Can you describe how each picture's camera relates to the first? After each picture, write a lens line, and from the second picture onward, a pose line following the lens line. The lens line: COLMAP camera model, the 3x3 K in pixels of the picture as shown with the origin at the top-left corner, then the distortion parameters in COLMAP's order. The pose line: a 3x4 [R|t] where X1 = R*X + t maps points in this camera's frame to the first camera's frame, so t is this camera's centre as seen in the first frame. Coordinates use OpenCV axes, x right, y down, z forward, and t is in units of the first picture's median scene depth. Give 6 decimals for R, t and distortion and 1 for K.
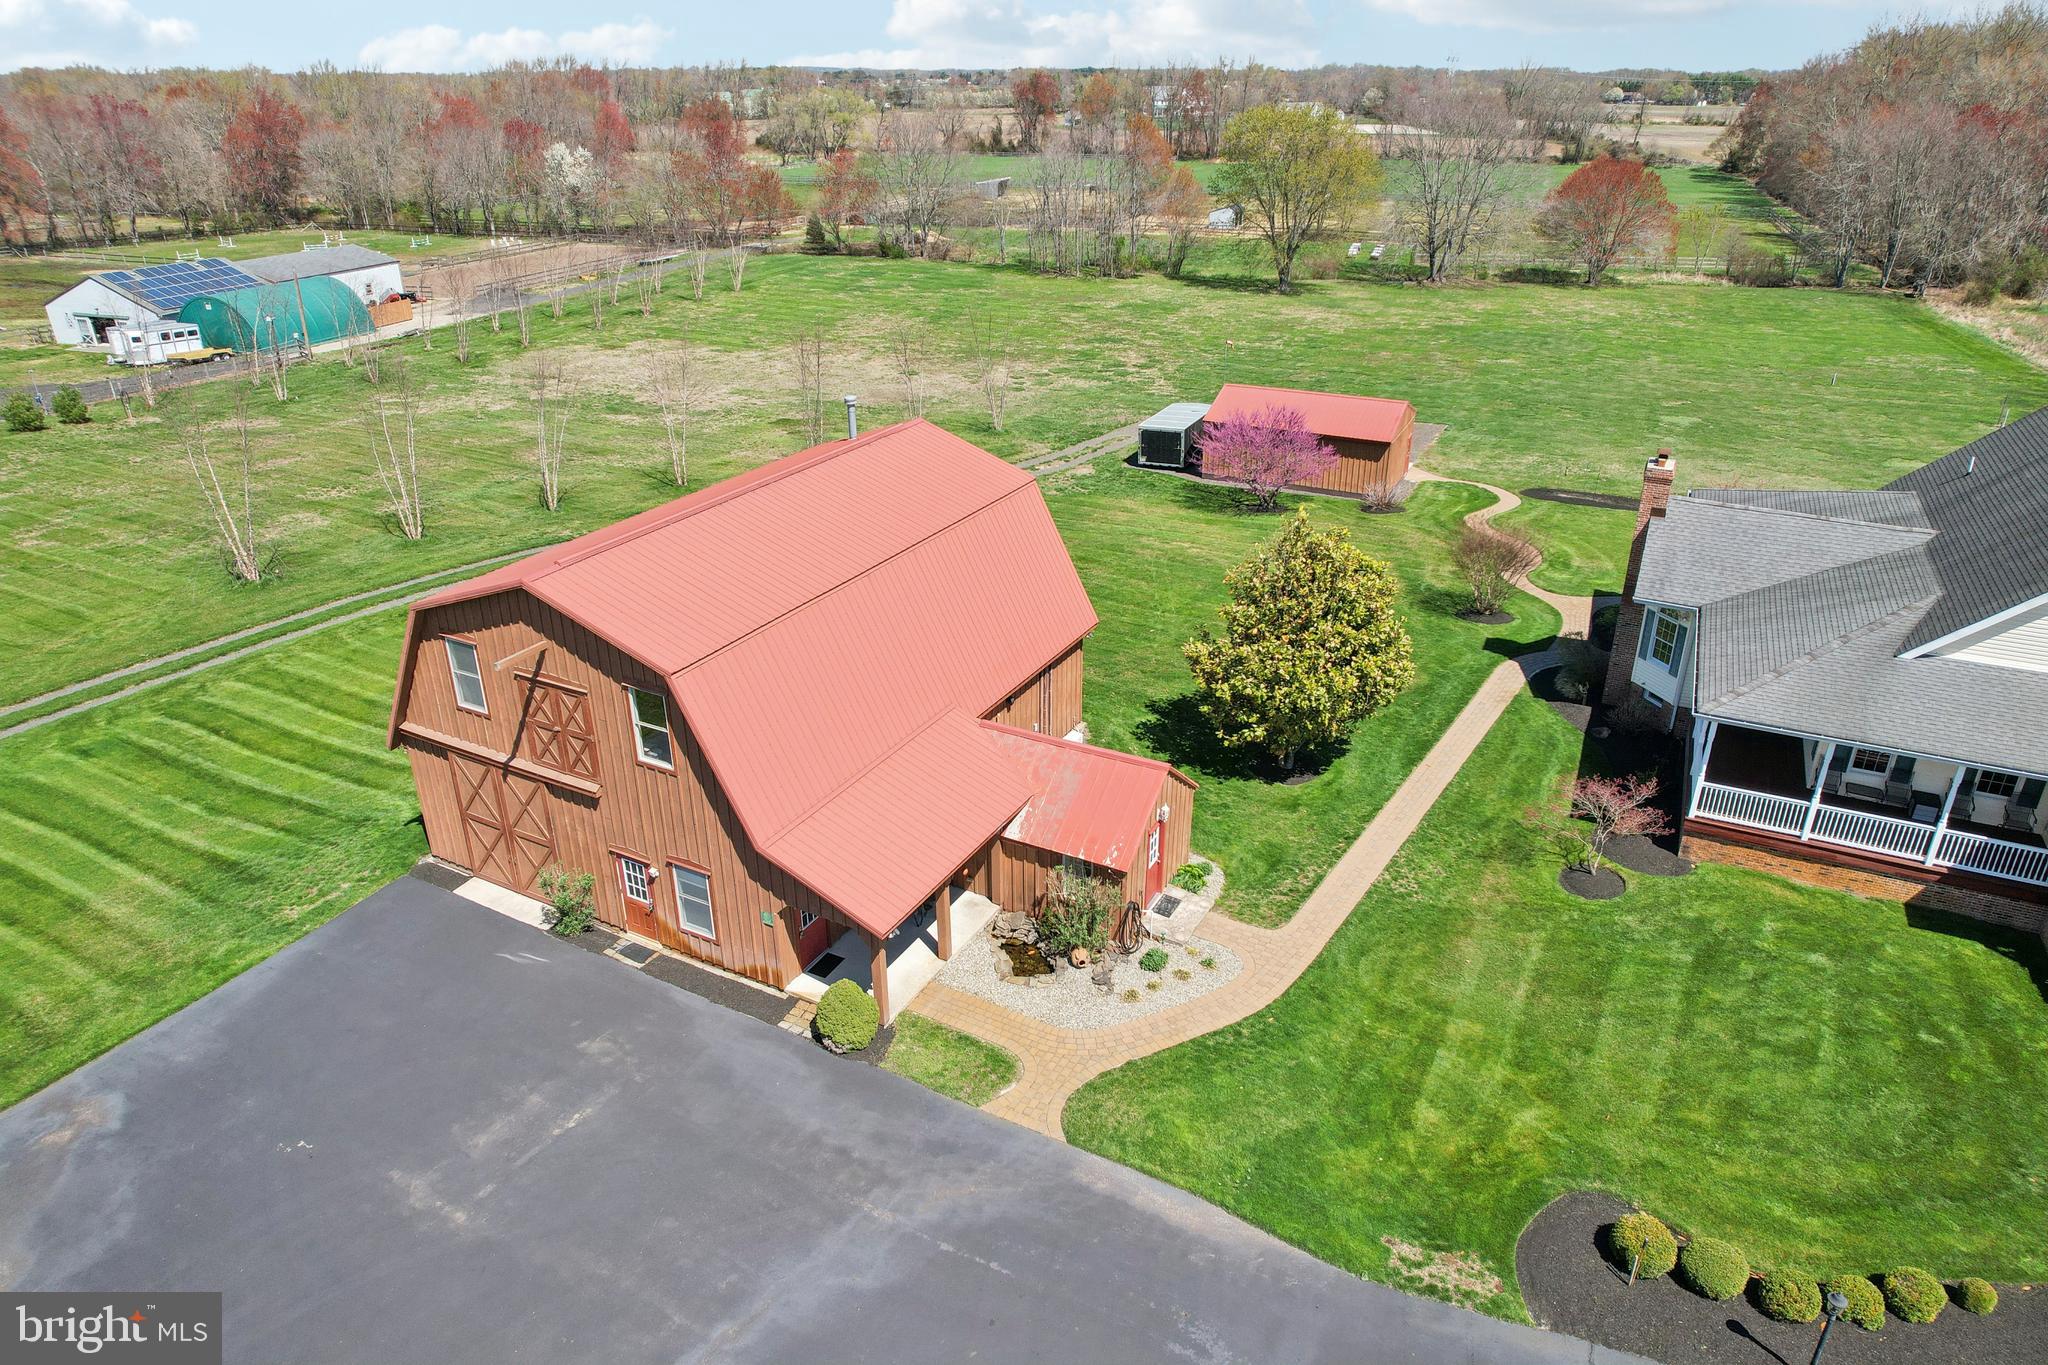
lens RADIAL K [[1309.2, 0, 1031.1], [0, 1309.2, 677.7], [0, 0, 1]] dist [-0.081778, 0.070273]
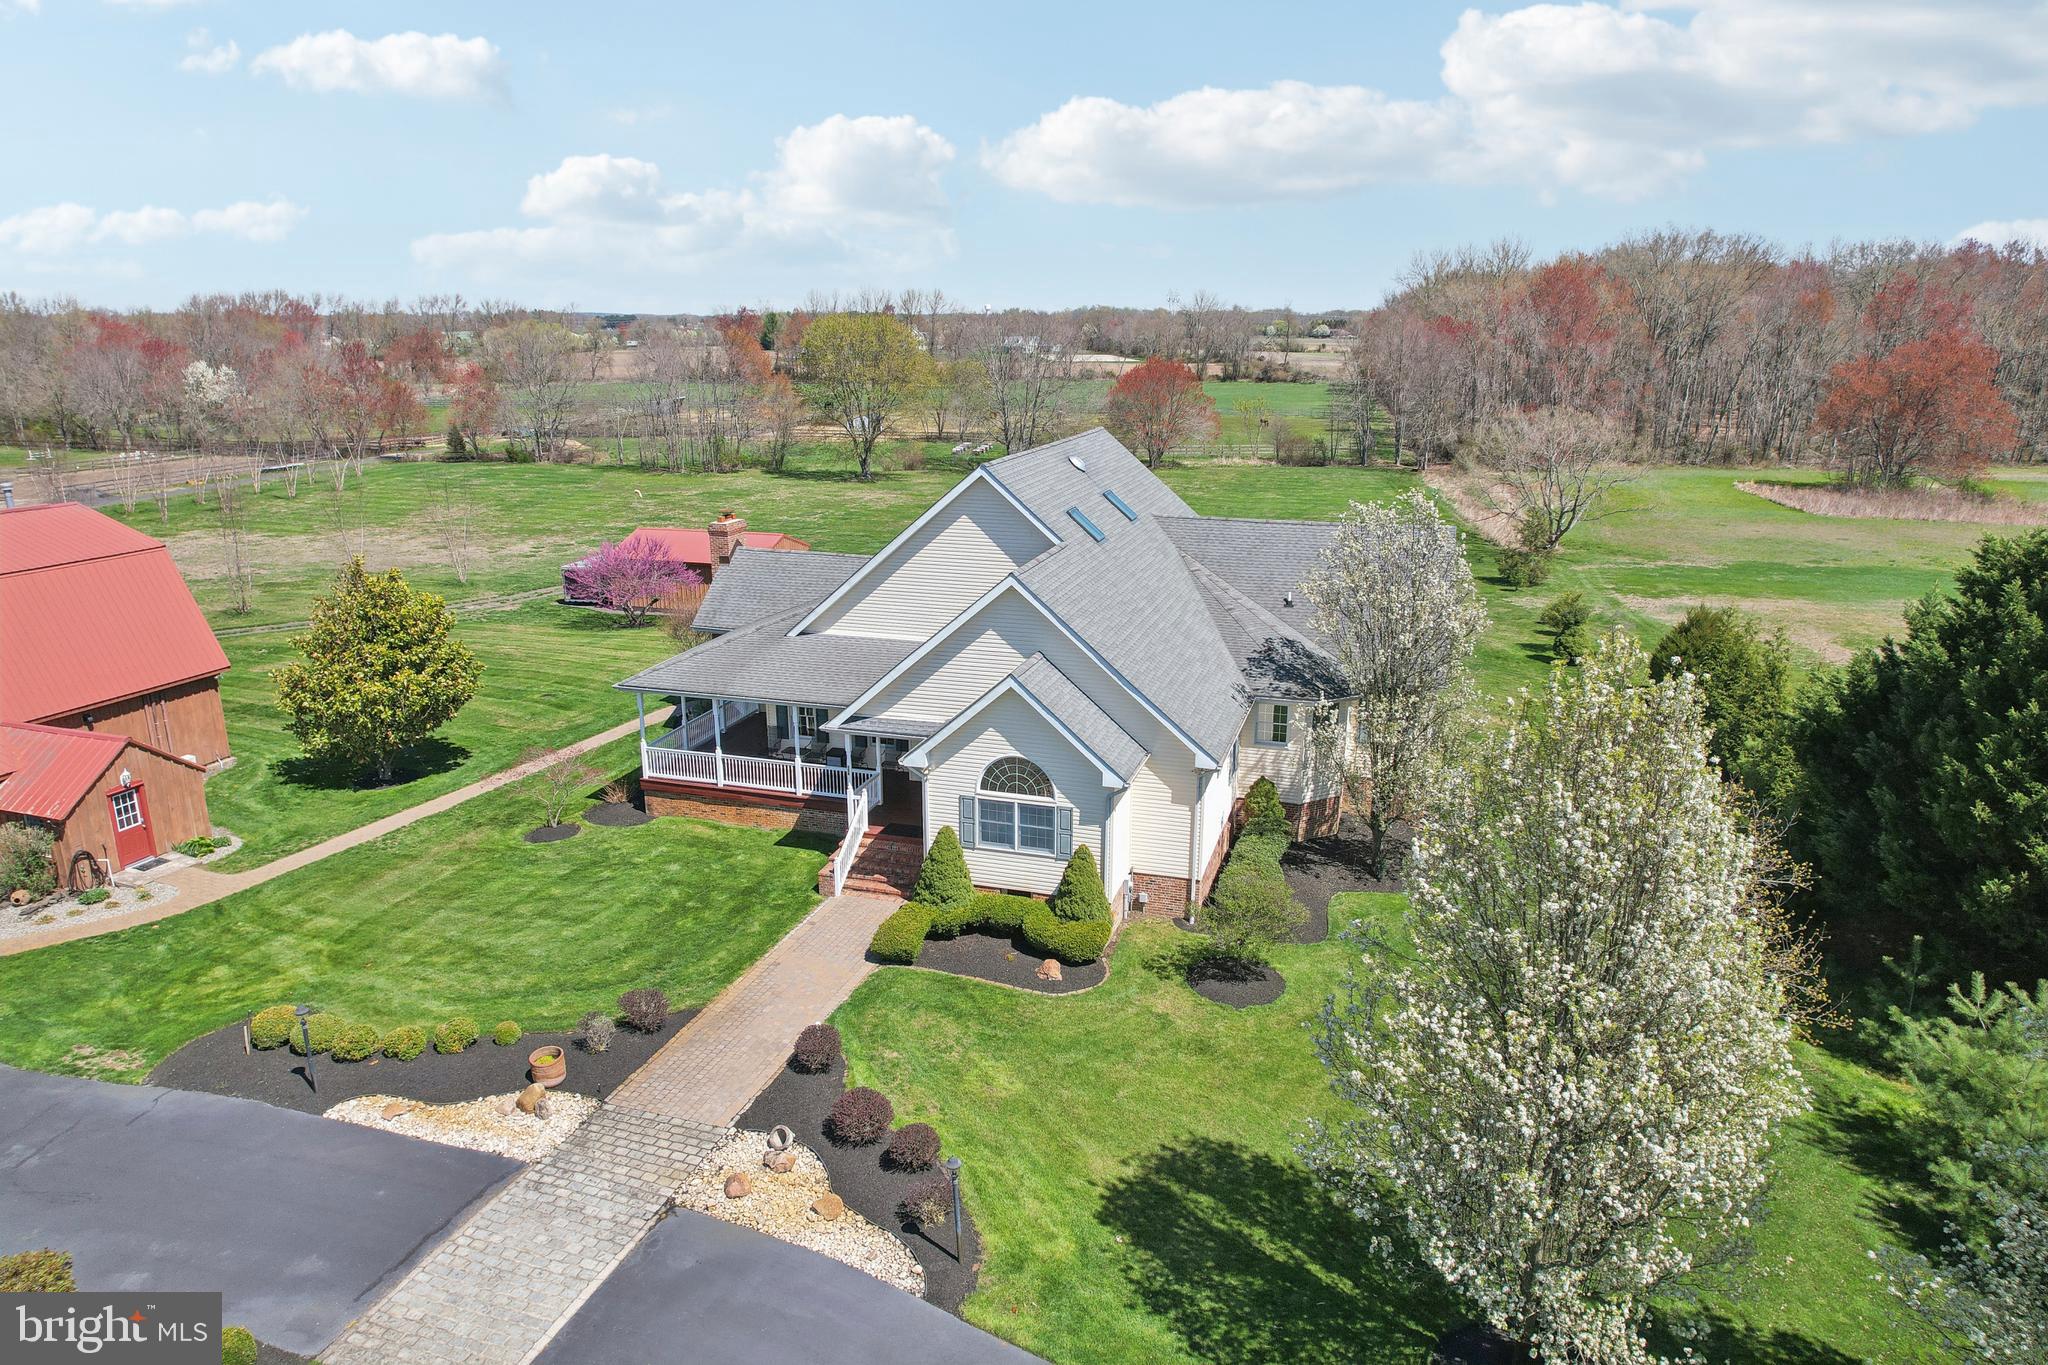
lens RADIAL K [[1309.2, 0, 1031.1], [0, 1309.2, 677.7], [0, 0, 1]] dist [-0.081778, 0.070273]
pose [[0.986155, -0.040674, 0.160758, 0.605721], [0.066987, 0.984543, -0.161824, 0.212446], [-0.151691, 0.170352, 0.973637, -0.237089]]
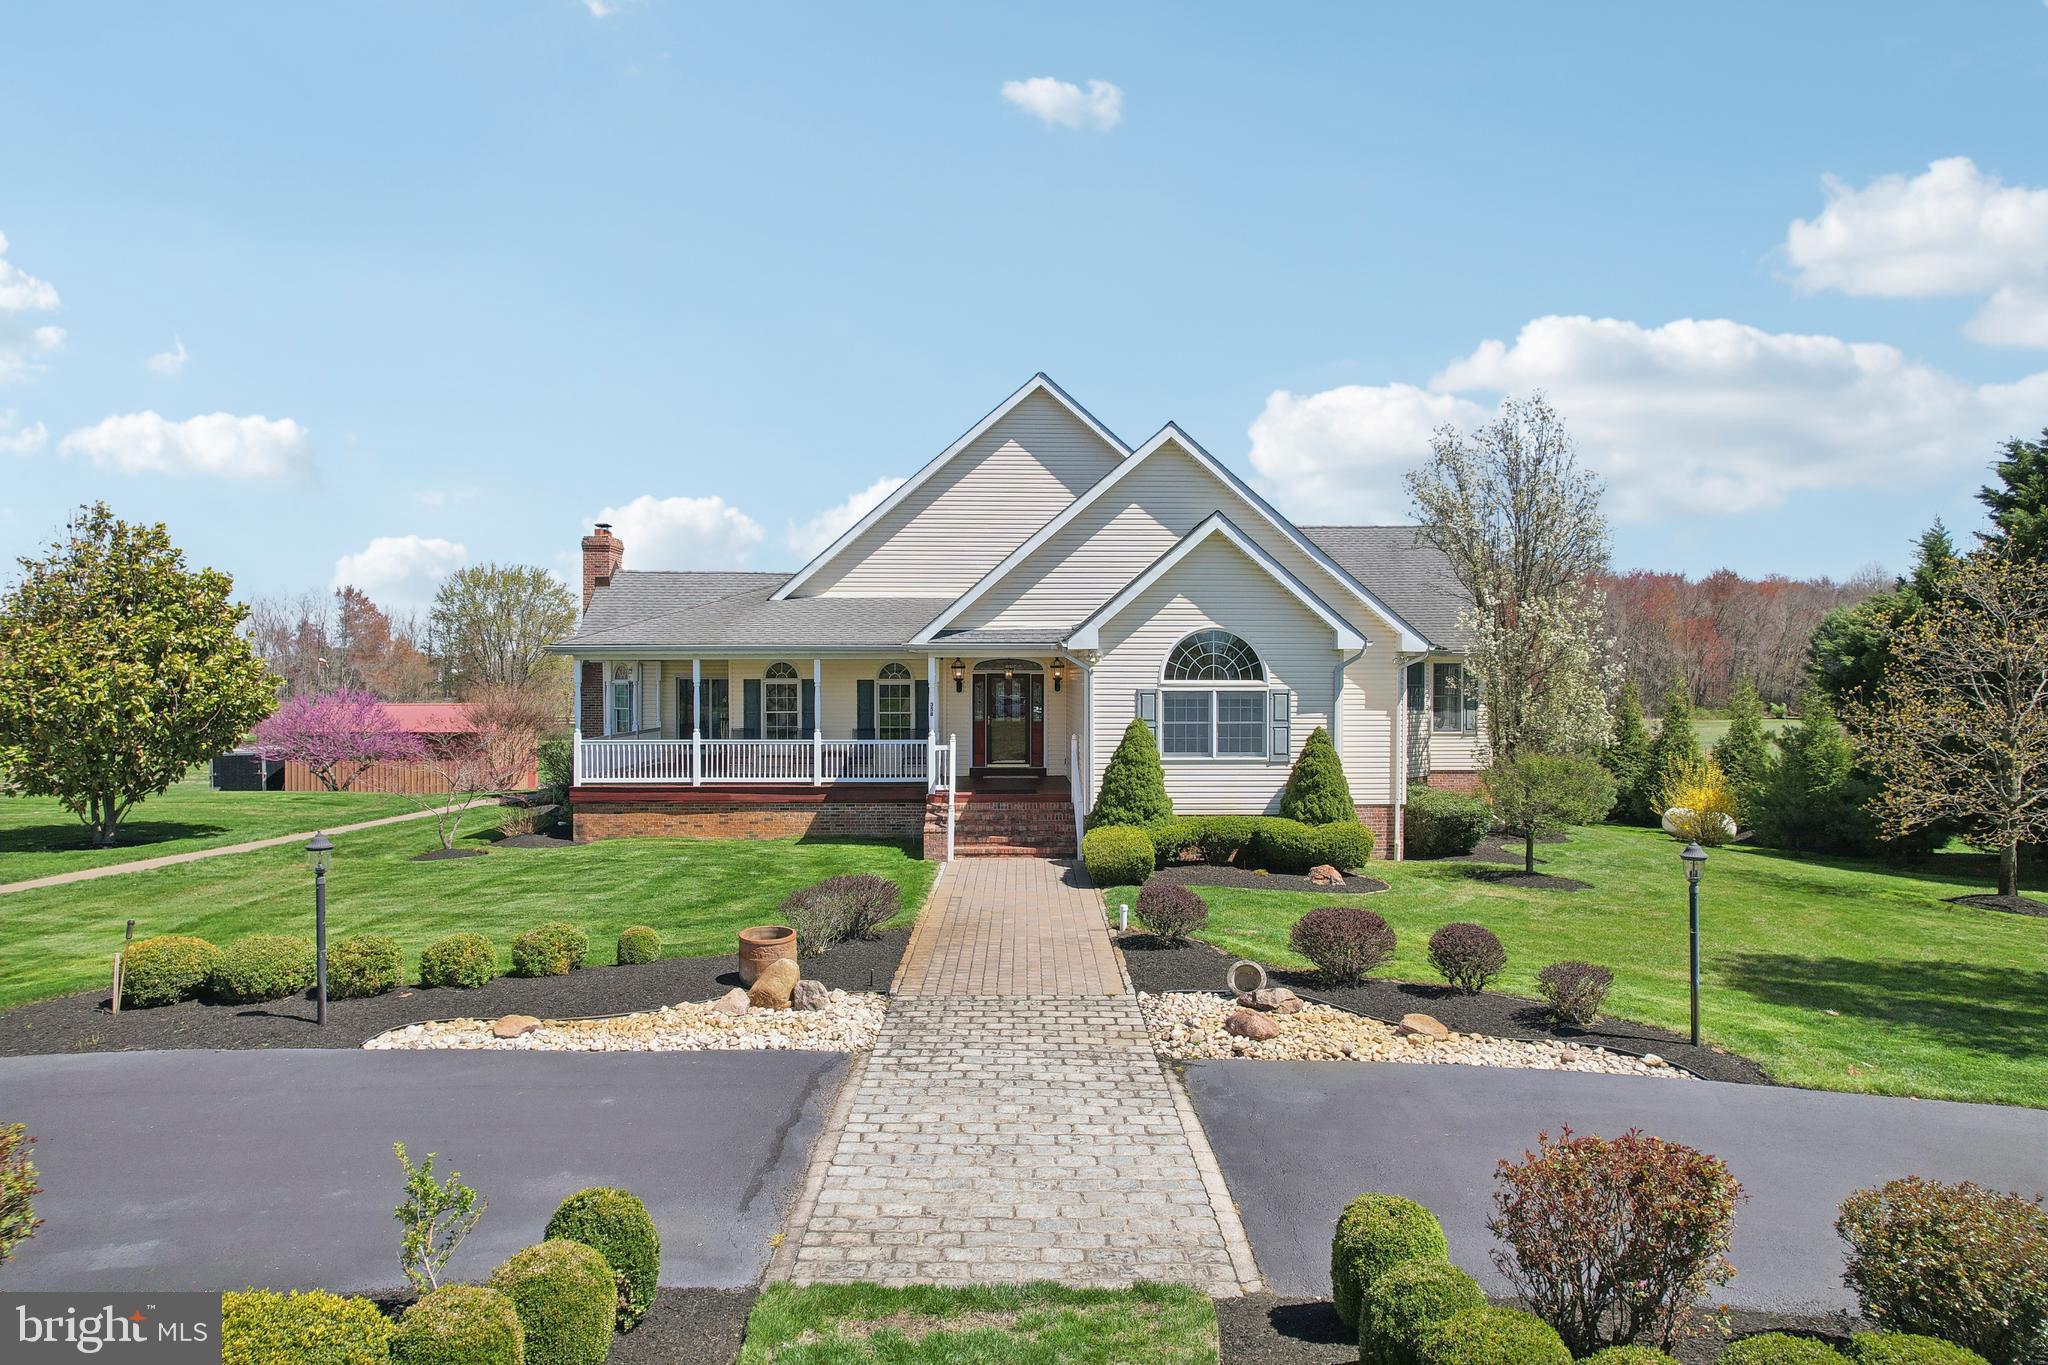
lens RADIAL K [[1309.2, 0, 1031.1], [0, 1309.2, 677.7], [0, 0, 1]] dist [-0.081778, 0.070273]
pose [[0.880968, 0.002486, 0.473170, 0.330465], [0.196247, 0.908006, -0.370153, 0.377178], [-0.430561, 0.418951, 0.799436, 0.132051]]
